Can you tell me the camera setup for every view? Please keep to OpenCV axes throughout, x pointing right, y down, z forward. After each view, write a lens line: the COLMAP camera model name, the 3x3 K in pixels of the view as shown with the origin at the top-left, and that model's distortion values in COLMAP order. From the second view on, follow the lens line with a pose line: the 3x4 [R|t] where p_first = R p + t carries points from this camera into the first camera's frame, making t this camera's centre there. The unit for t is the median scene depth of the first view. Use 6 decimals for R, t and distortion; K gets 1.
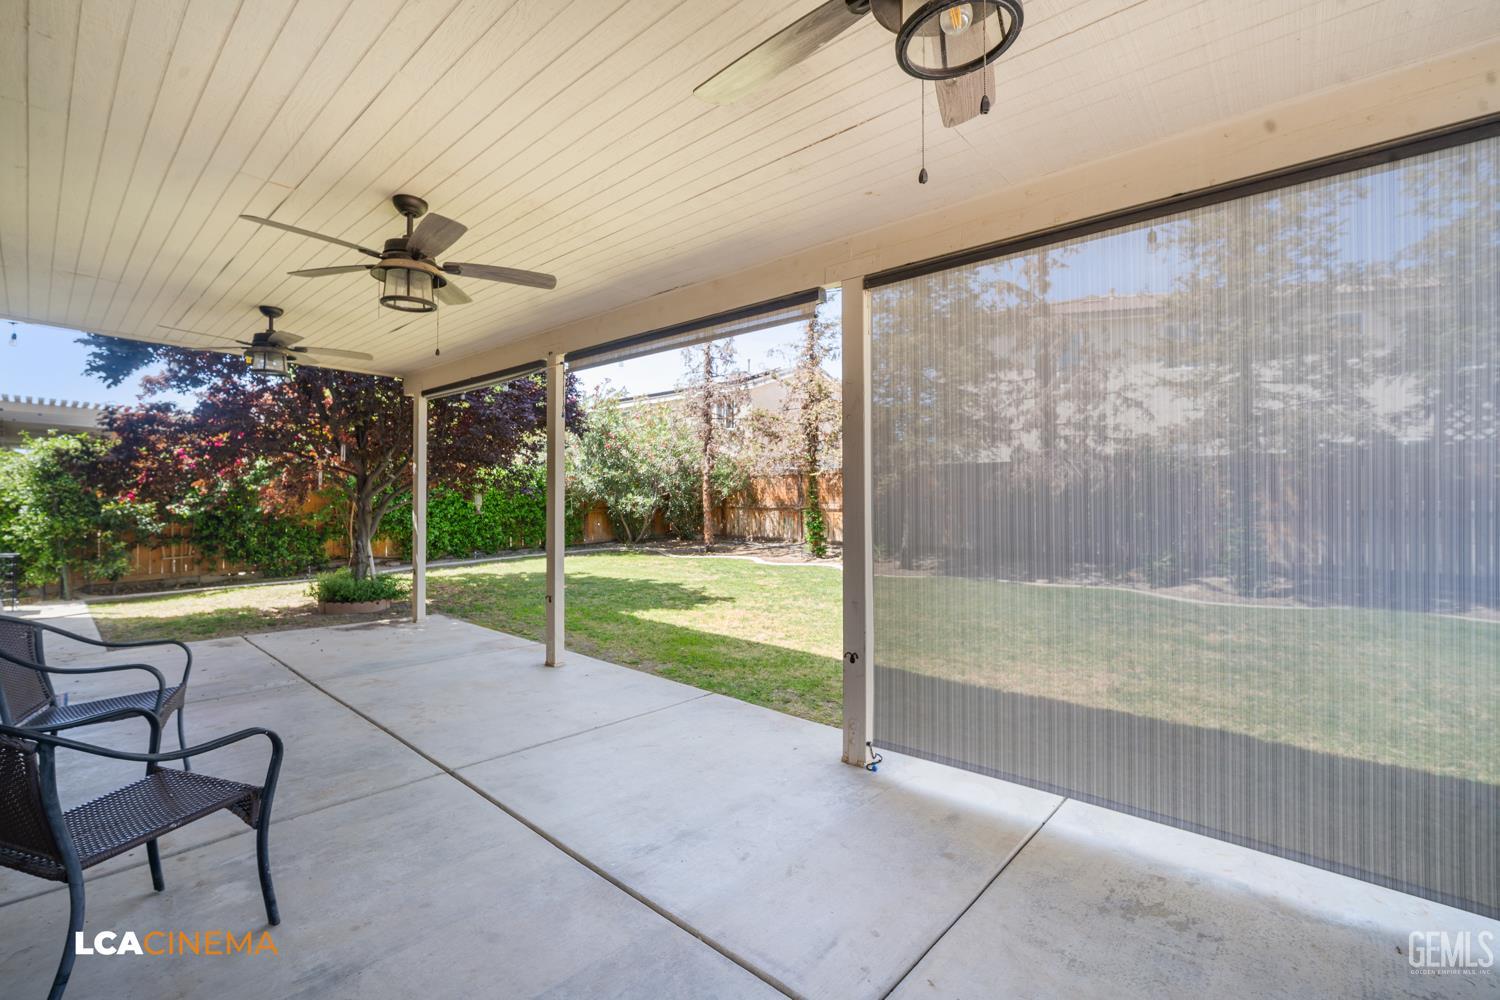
lens RADIAL K [[657.1, 0, 751.6], [0, 657.1, 502.5], [0, 0, 1]] dist [-0.014424, 0.001645]
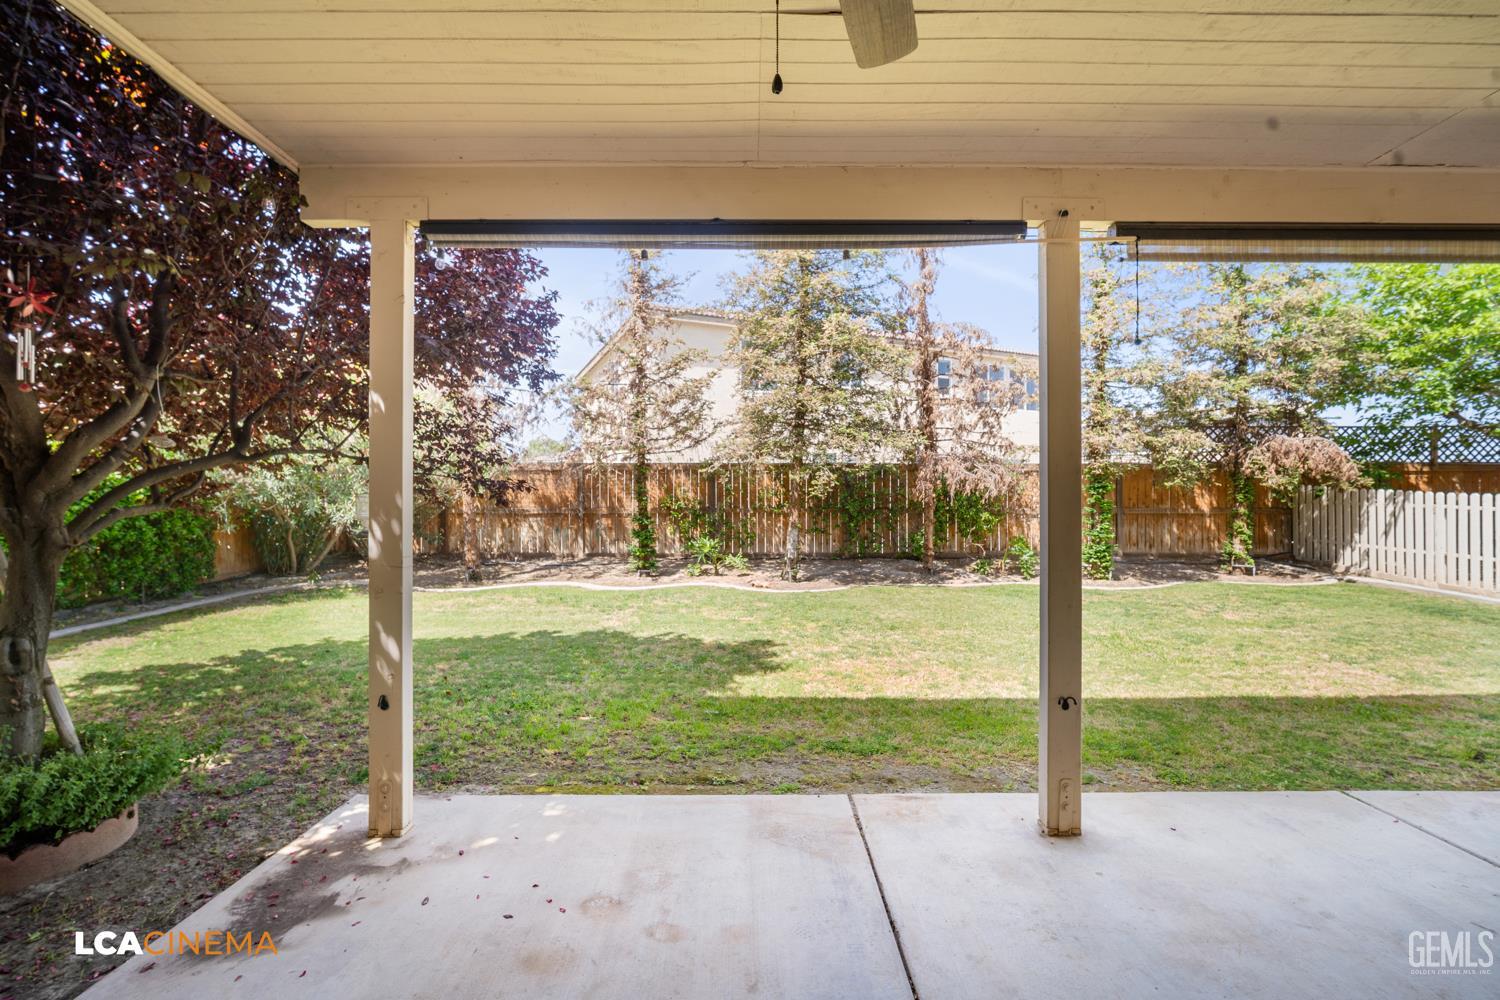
lens RADIAL K [[681.7, 0, 759.1], [0, 681.7, 493.1], [0, 0, 1]] dist [0.004734, 0.000375]
pose [[0.723462, 0.003873, 0.690353, -0.460963], [0.006031, 0.999911, -0.011930, -0.003401], [-0.690338, 0.012794, 0.723374, 0.431257]]
